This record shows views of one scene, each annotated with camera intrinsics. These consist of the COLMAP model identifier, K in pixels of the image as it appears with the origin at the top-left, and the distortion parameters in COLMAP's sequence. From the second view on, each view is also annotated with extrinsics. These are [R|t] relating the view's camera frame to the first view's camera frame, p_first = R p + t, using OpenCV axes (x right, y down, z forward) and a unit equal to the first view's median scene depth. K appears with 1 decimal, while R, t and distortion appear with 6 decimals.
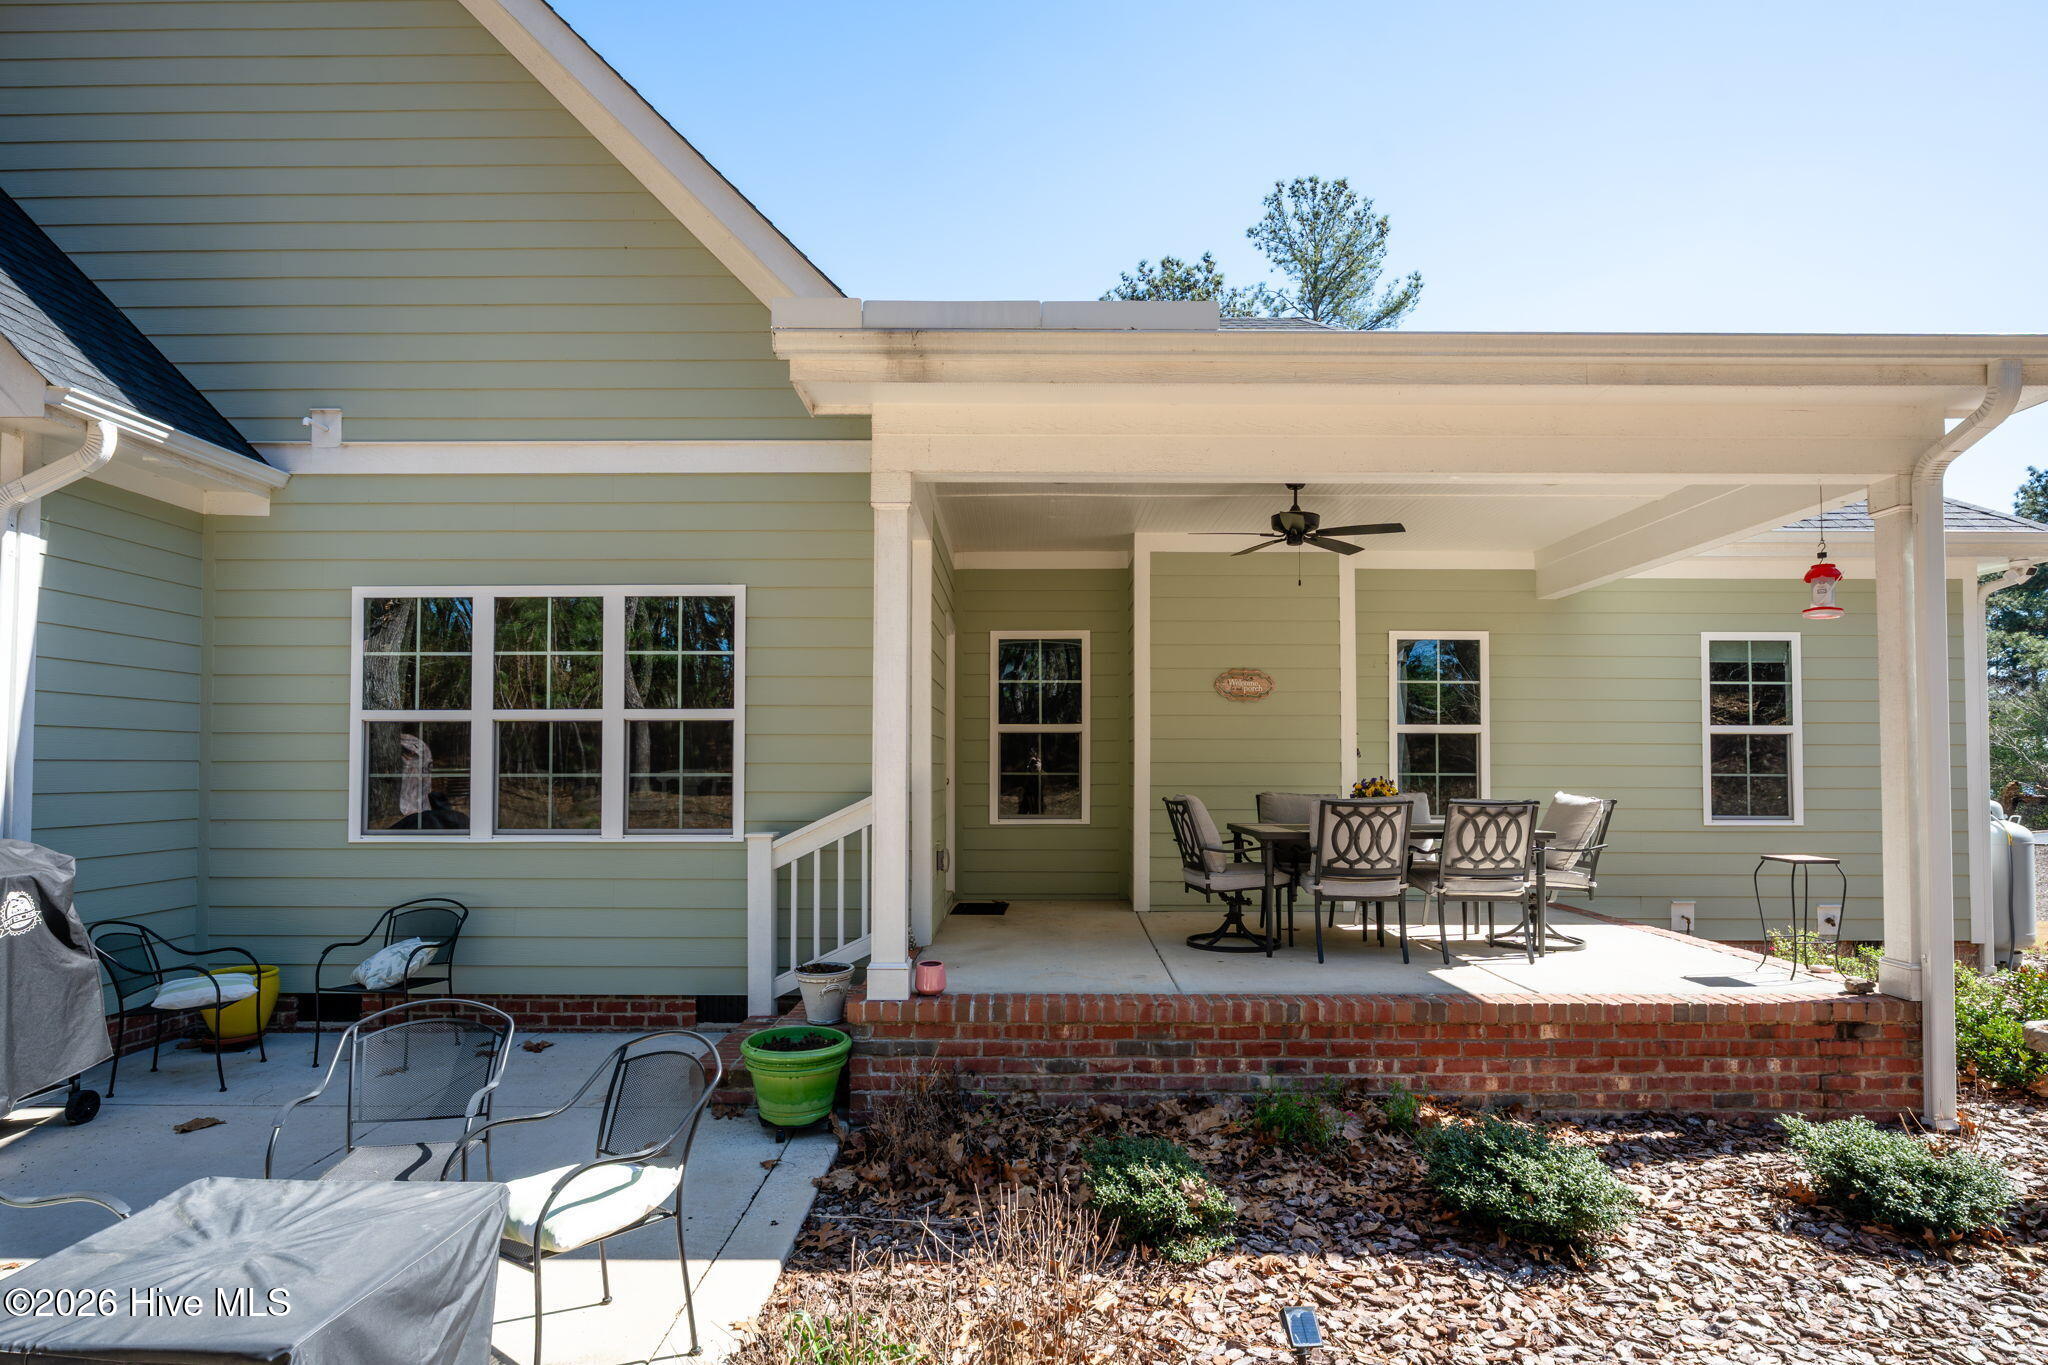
lens RADIAL K [[1063.5, 0, 967.7], [0, 1063.5, 732.4], [0, 0, 1]] dist [-0.007546, 0.001783]
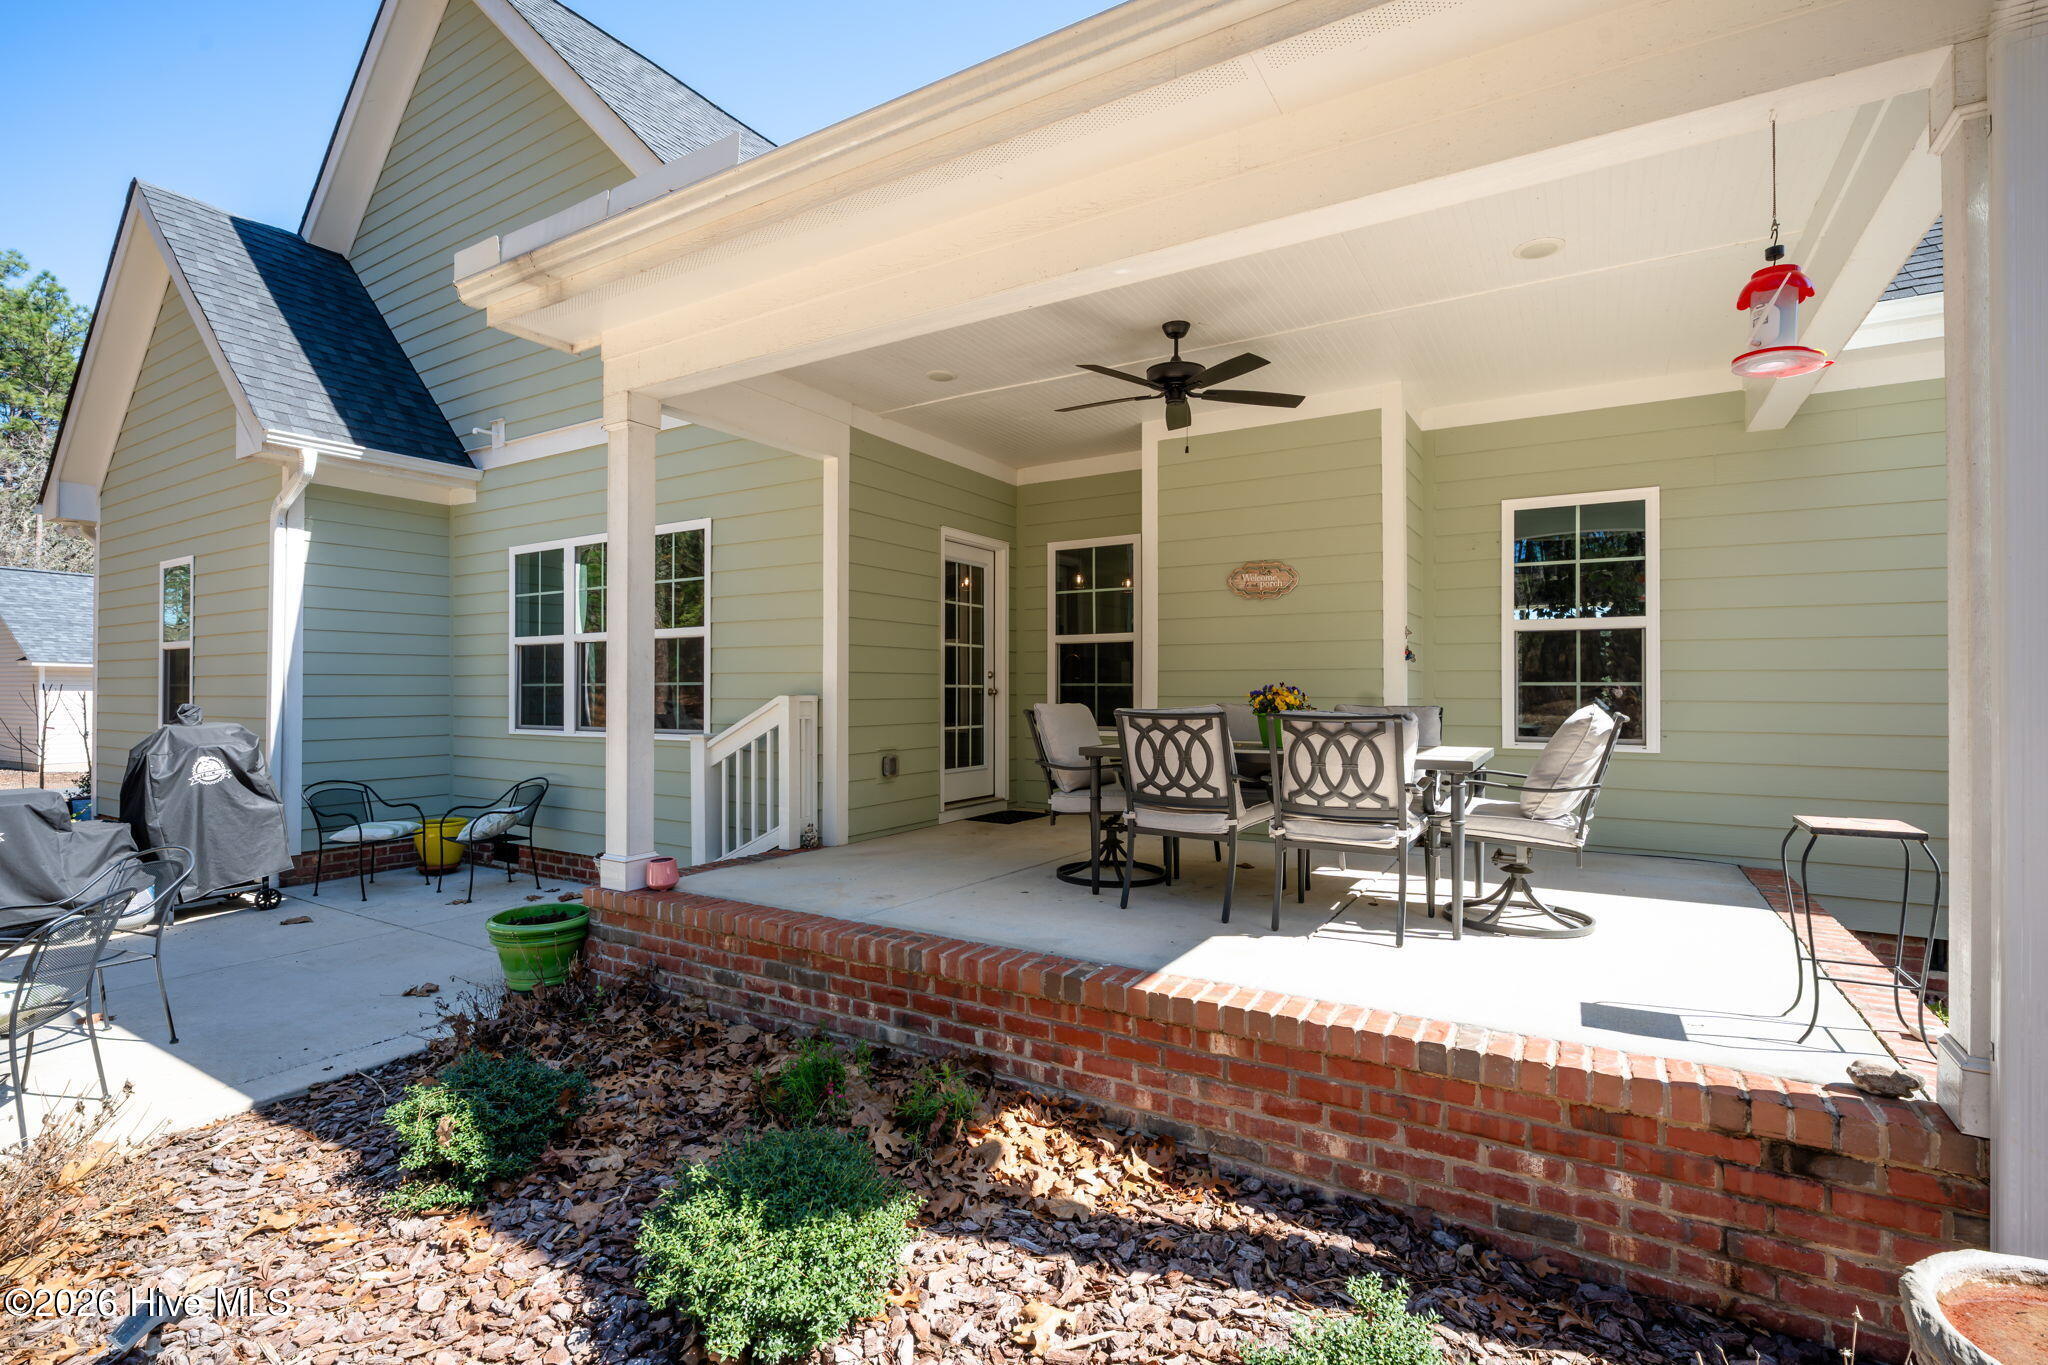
lens RADIAL K [[890.1, 0, 1024.0], [0, 890.1, 682.5], [0, 0, 1]] dist [-0.003095, -0.000357]
pose [[0.861933, -0.004567, -0.507002, 0.730923], [0.017475, 0.999633, 0.020703, 0.031915], [0.506722, -0.026705, 0.861696, 0.440741]]
